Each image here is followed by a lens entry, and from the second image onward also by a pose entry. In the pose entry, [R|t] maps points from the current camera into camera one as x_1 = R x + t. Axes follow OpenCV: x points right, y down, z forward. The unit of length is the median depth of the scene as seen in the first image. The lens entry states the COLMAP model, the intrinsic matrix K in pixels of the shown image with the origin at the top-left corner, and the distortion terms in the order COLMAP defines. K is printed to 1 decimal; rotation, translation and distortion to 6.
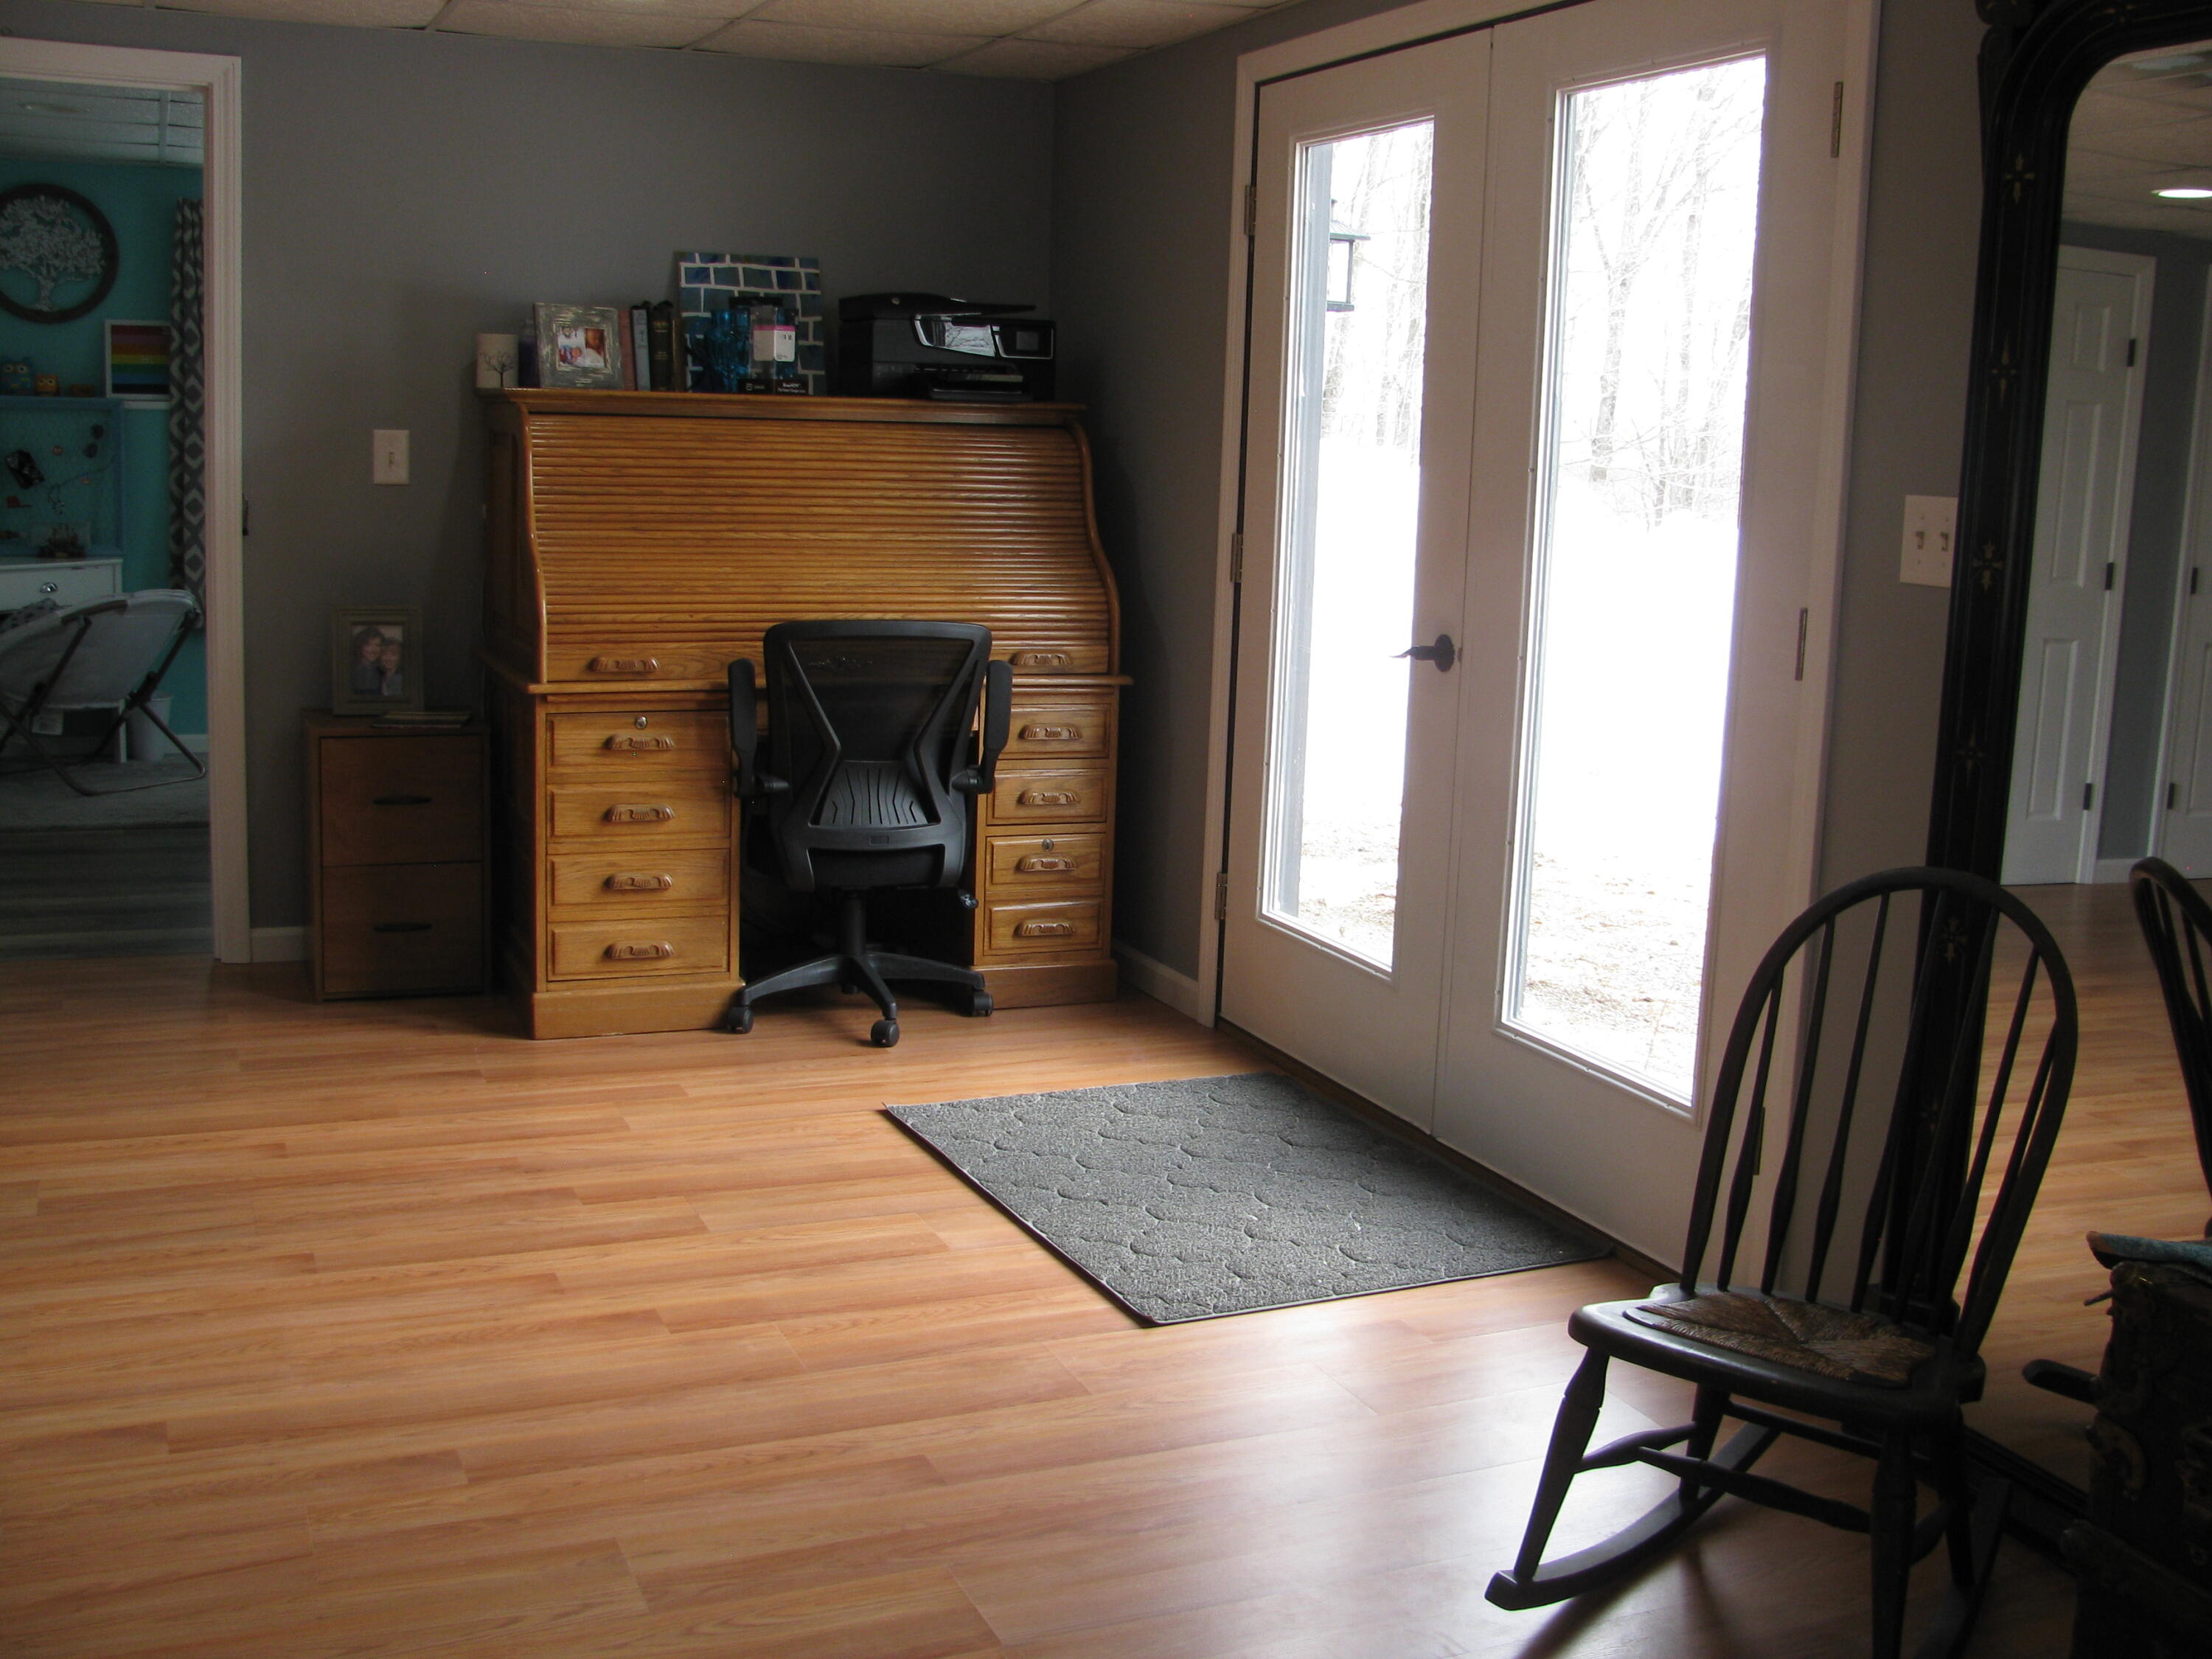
lens RADIAL K [[2342.7, 0, 1096.6], [0, 2342.7, 833.1], [0, 0, 1]] dist [-0.085981, 0.000000]
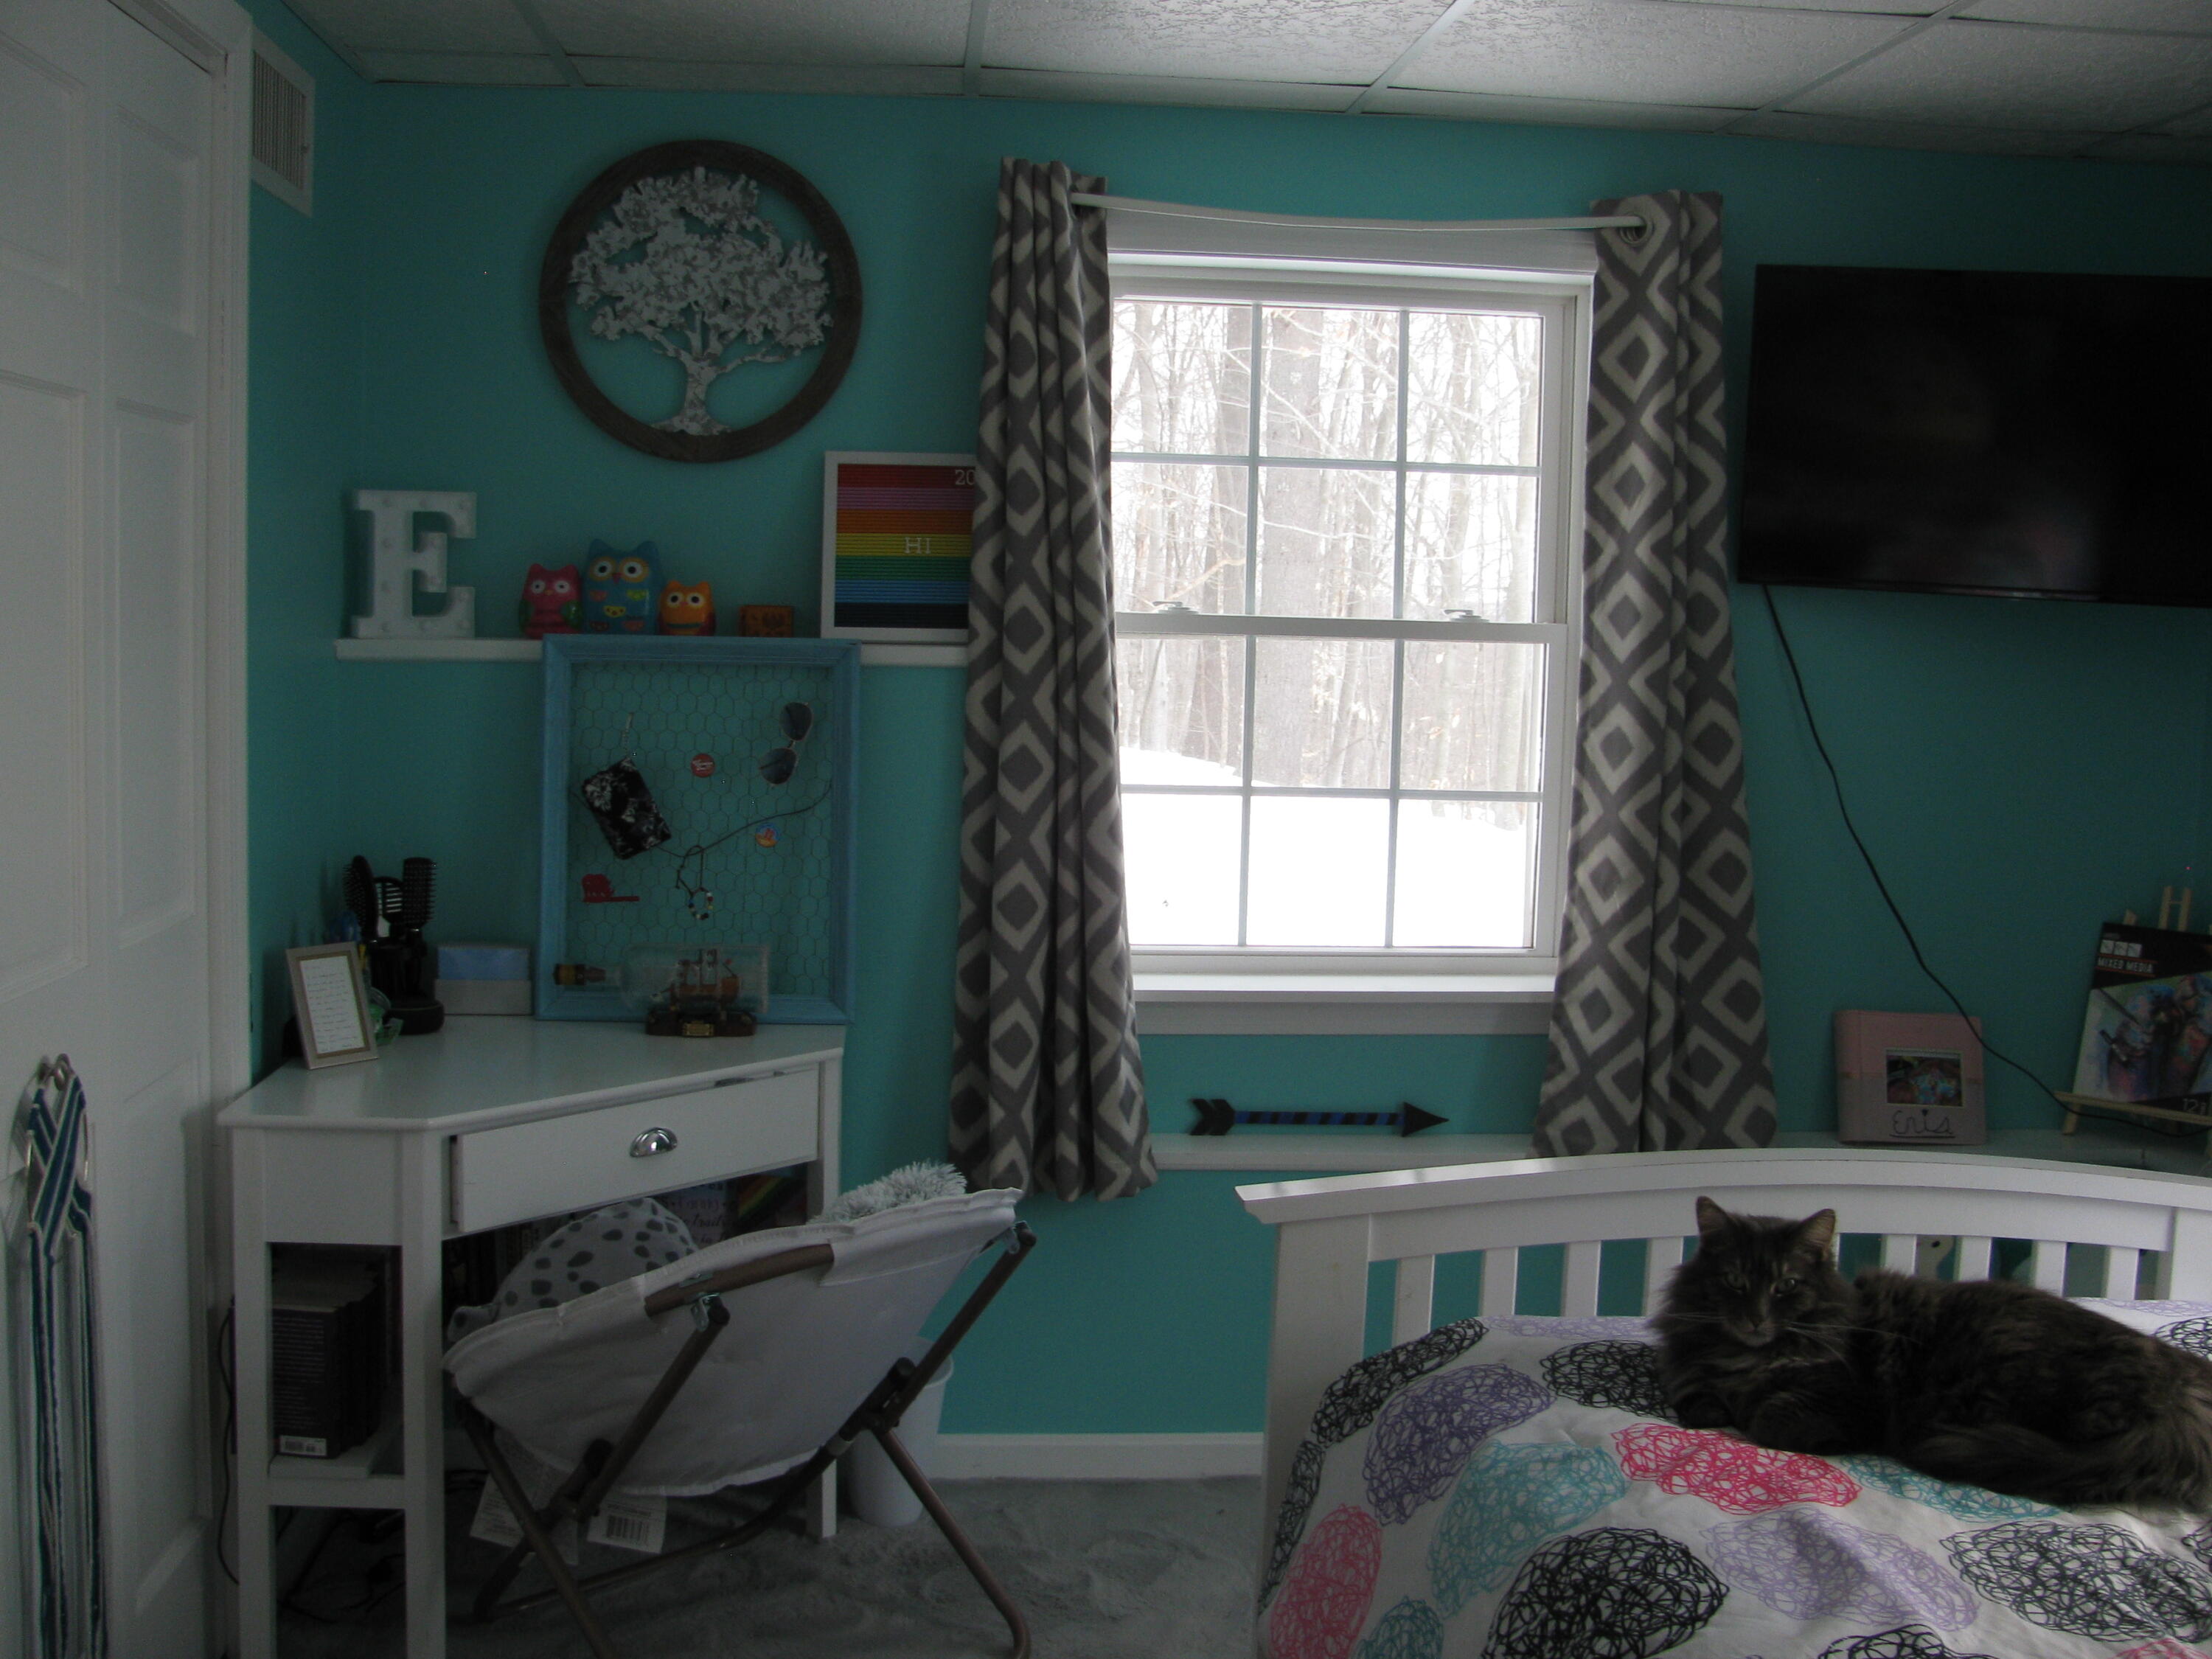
lens RADIAL K [[2342.7, 0, 1114.7], [0, 2342.7, 824.8], [0, 0, 1]] dist [-0.085981, 0.000000]
pose [[0.953009, 0.018399, -0.302383, -0.252559], [-0.040828, 0.996848, -0.068019, -0.129286], [0.300179, 0.077168, 0.950756, 0.617712]]
